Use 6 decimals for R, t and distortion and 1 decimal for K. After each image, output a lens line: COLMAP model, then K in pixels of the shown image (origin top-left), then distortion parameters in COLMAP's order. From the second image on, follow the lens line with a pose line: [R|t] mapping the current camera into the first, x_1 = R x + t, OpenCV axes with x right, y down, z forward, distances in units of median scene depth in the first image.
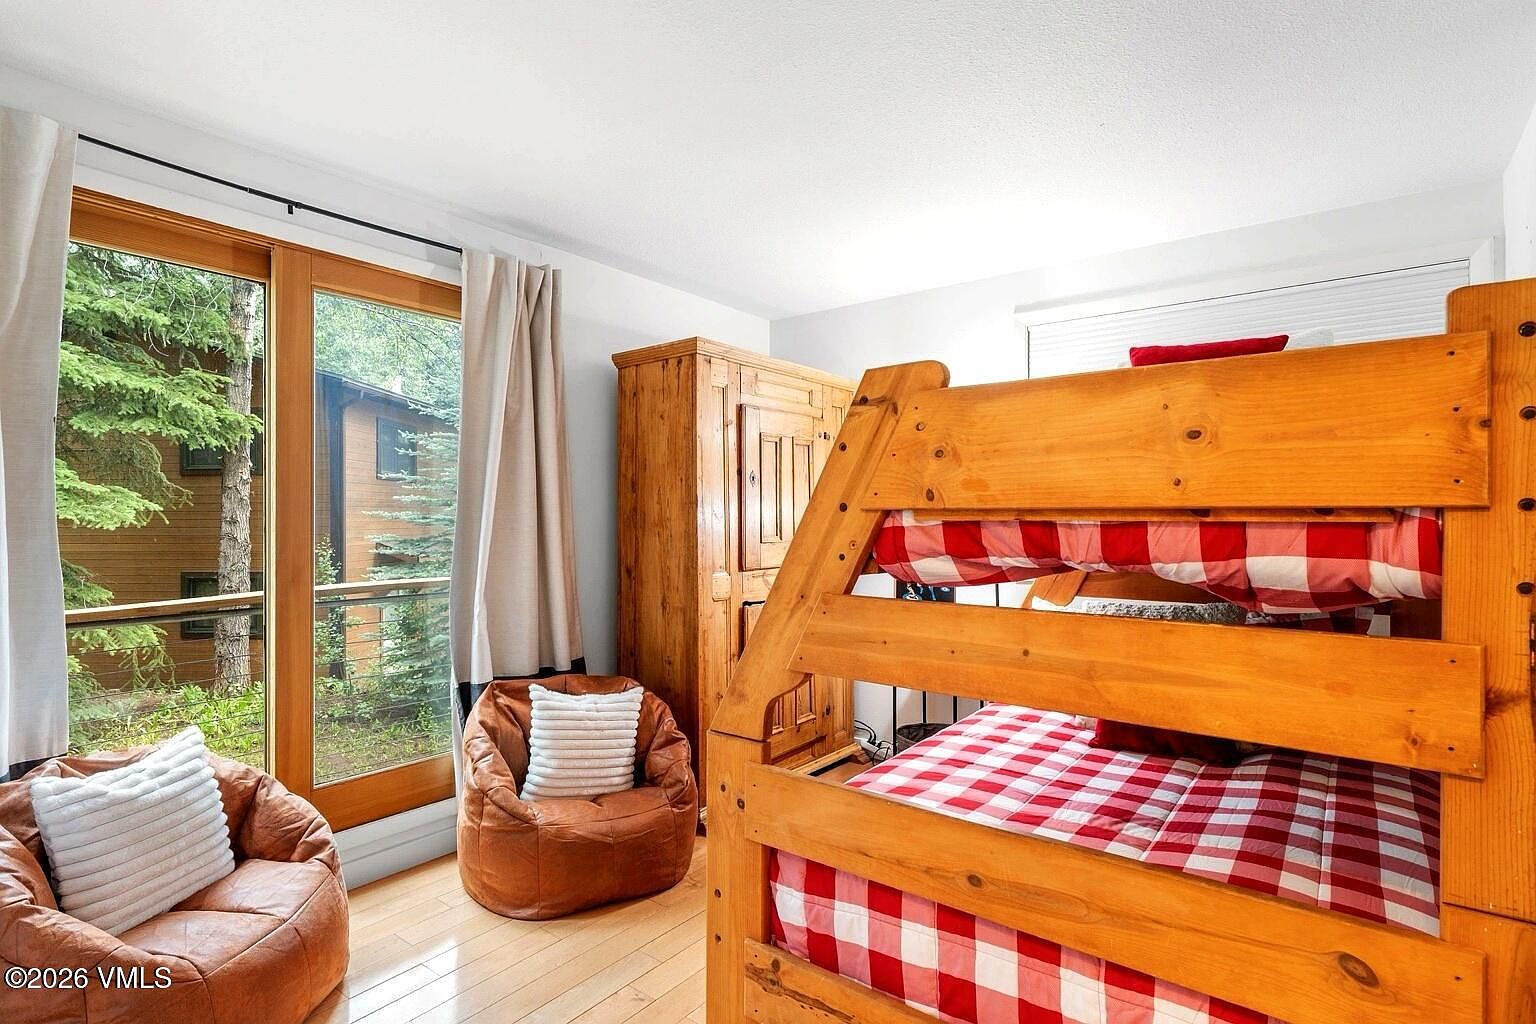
lens RADIAL K [[758.1, 0, 768.0], [0, 758.1, 512.0], [0, 0, 1]] dist [-0.002672, -0.000593]
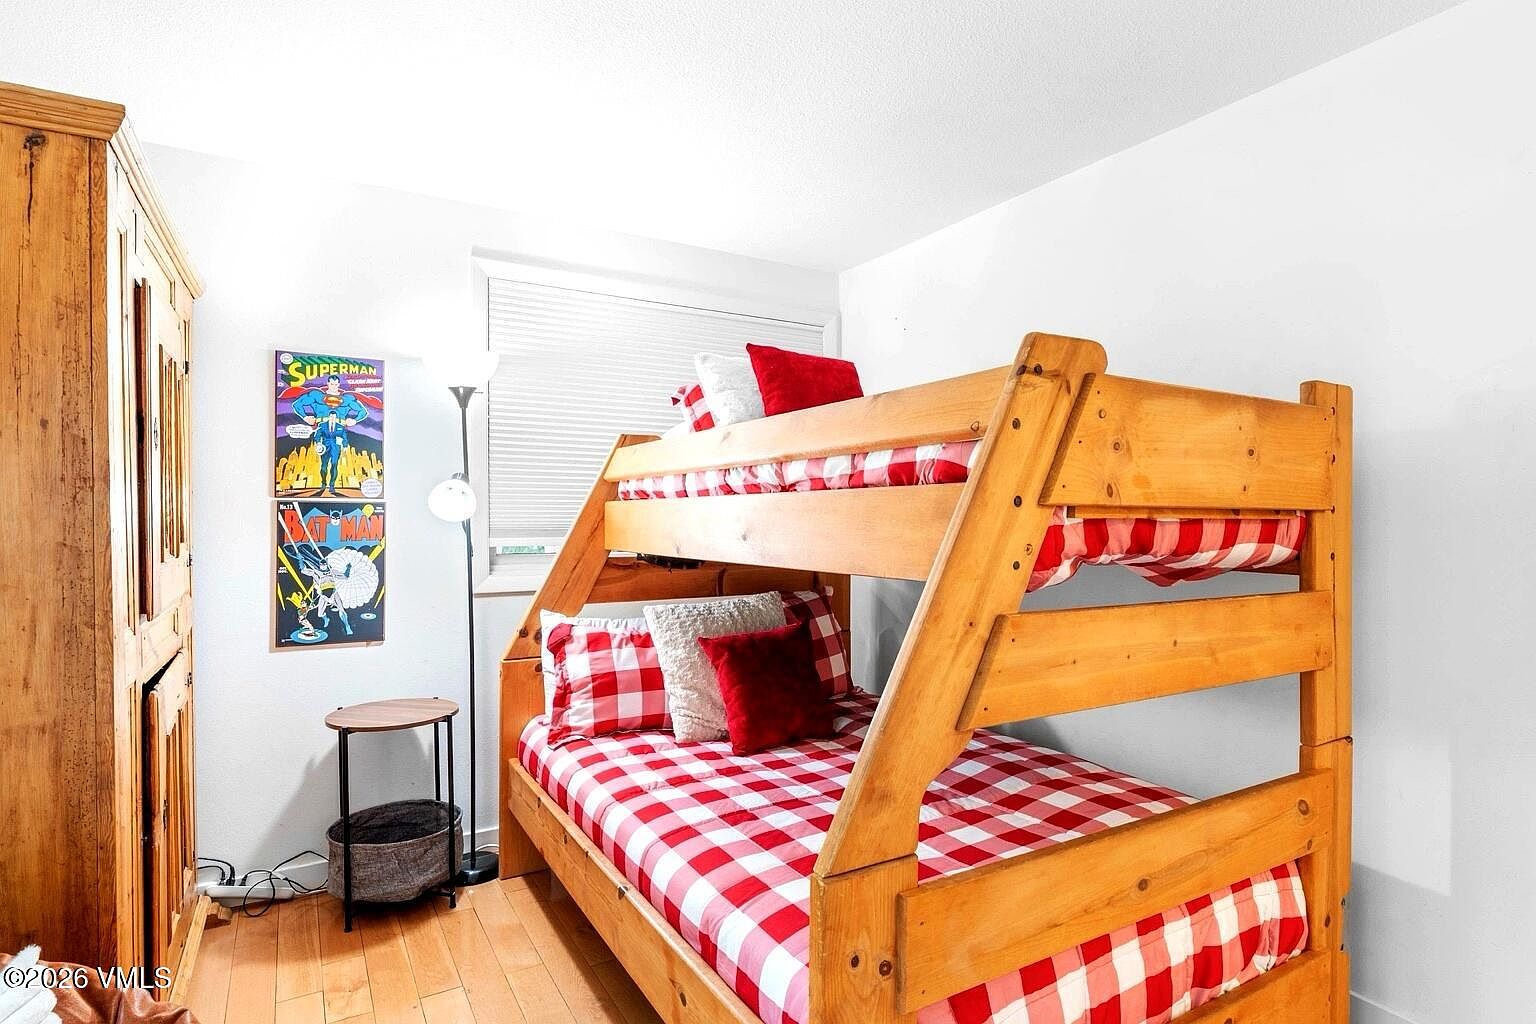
lens RADIAL K [[796.6, 0, 768.0], [0, 796.6, 512.0], [0, 0, 1]] dist [-0.005013, -0.000314]
pose [[0.374886, 0.006034, 0.927051, -0.748333], [-0.010317, 0.999944, -0.002336, 0.009326], [-0.927014, -0.008689, 0.374927, 0.921222]]
